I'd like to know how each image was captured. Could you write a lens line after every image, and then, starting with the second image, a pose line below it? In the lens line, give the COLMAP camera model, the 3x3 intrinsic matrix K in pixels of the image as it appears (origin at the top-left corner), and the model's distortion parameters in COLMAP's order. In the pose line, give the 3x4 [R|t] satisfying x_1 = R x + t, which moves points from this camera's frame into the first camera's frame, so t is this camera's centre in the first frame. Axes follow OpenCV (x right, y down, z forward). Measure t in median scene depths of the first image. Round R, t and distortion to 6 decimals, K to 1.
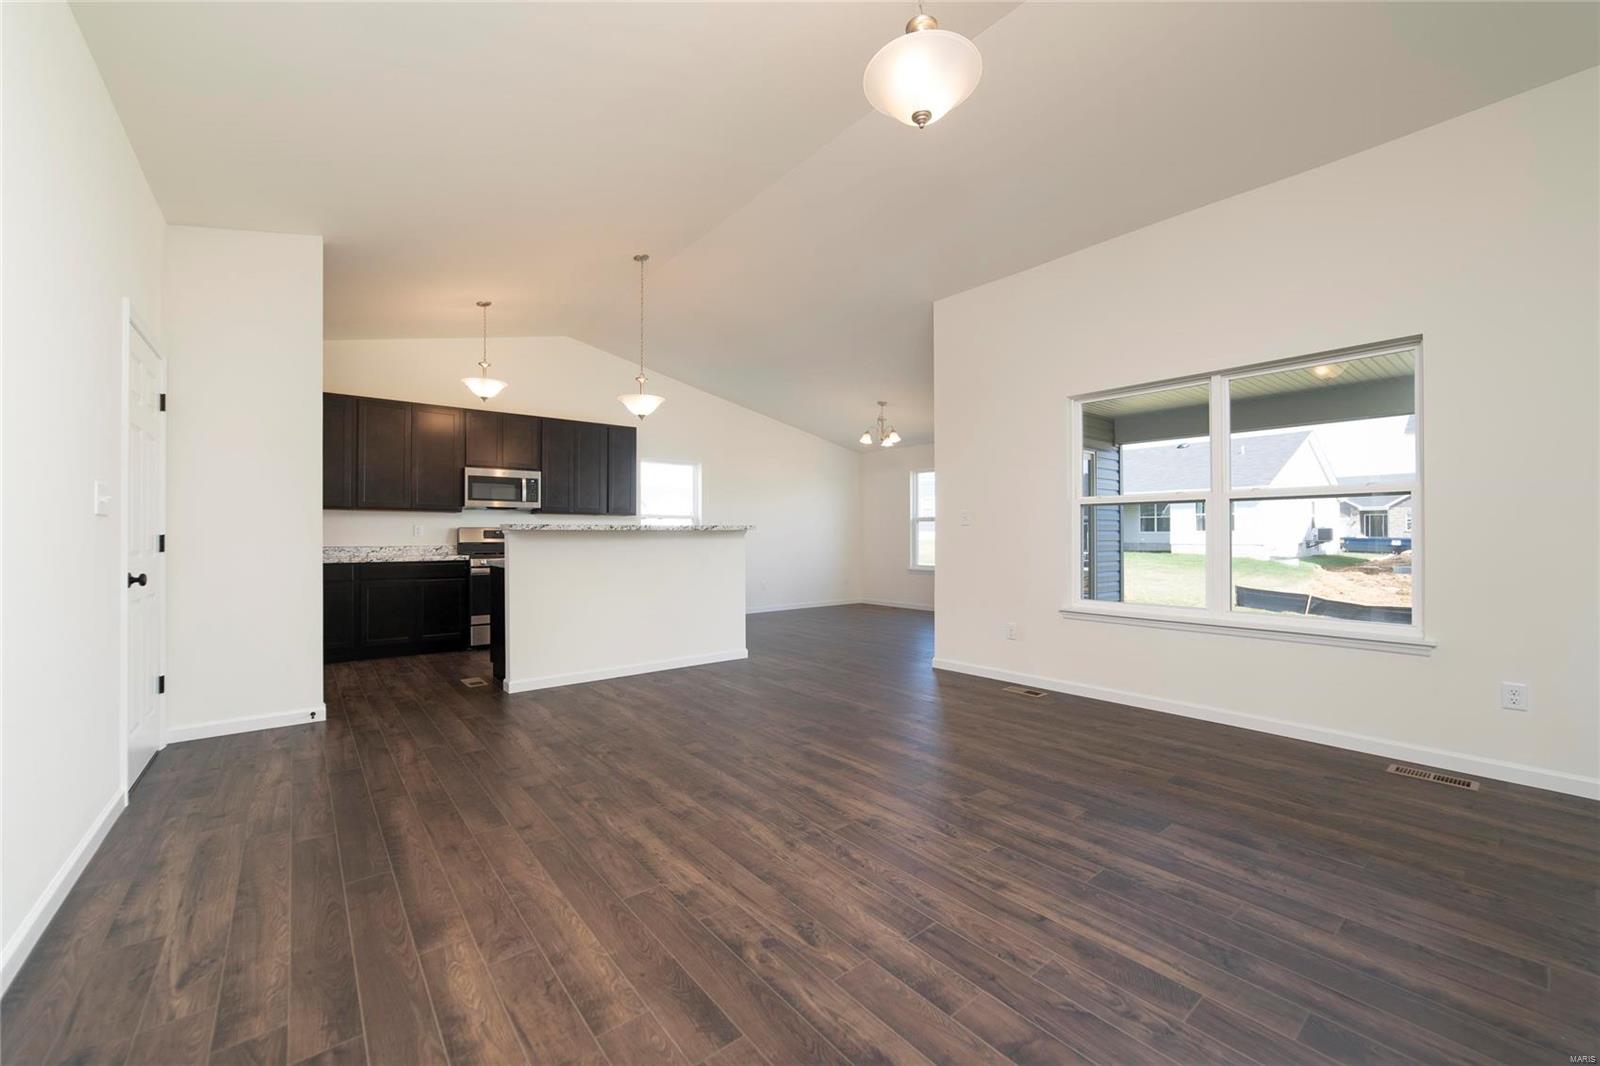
lens RADIAL K [[623.7, 0, 796.8], [0, 623.7, 529.8], [0, 0, 1]] dist [-0.016352, 0.006354]
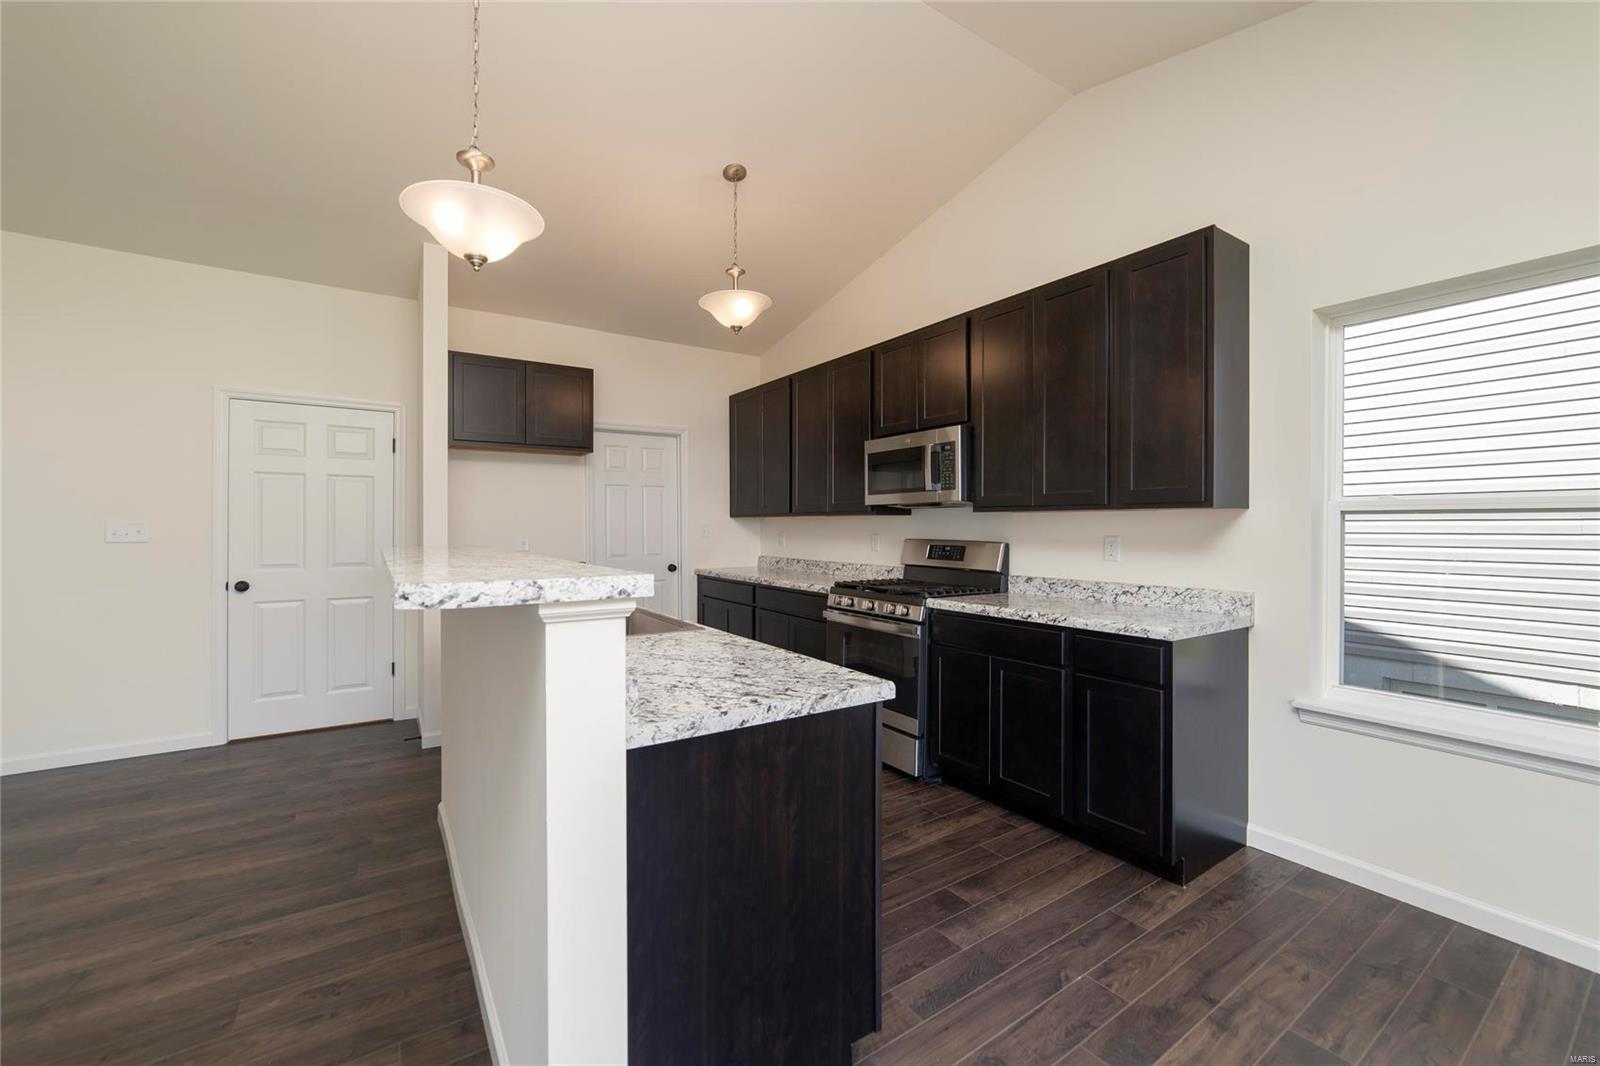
lens RADIAL K [[623.7, 0, 800.4], [0, 623.7, 524.4], [0, 0, 1]] dist [-0.016352, 0.006354]
pose [[-0.081447, -0.003835, -0.996670, 0.181936], [0.005173, 0.999977, -0.004271, -0.035249], [0.996664, -0.005504, -0.081425, 2.121901]]
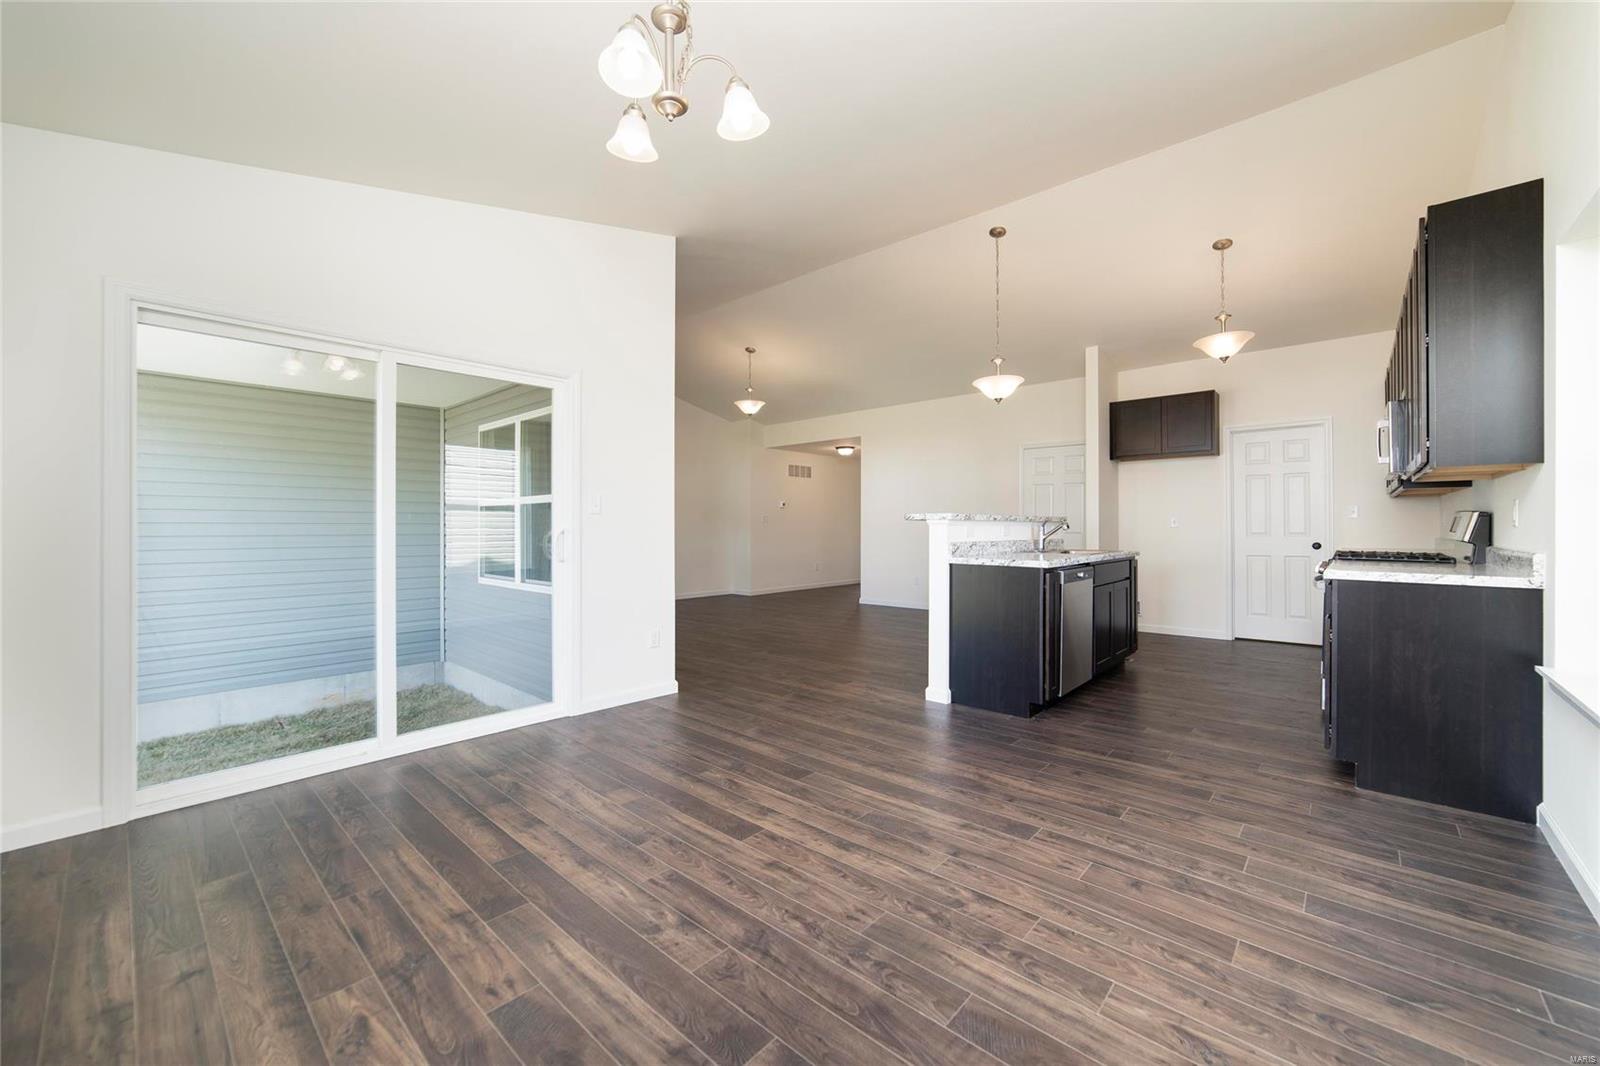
lens RADIAL K [[623.7, 0, 794.9], [0, 623.7, 524.5], [0, 0, 1]] dist [-0.016352, 0.006354]
pose [[-0.987110, -0.001202, -0.160037, 0.373486], [0.000156, 0.999964, -0.008475, 0.030930], [0.160042, -0.008391, -0.987075, 3.309681]]
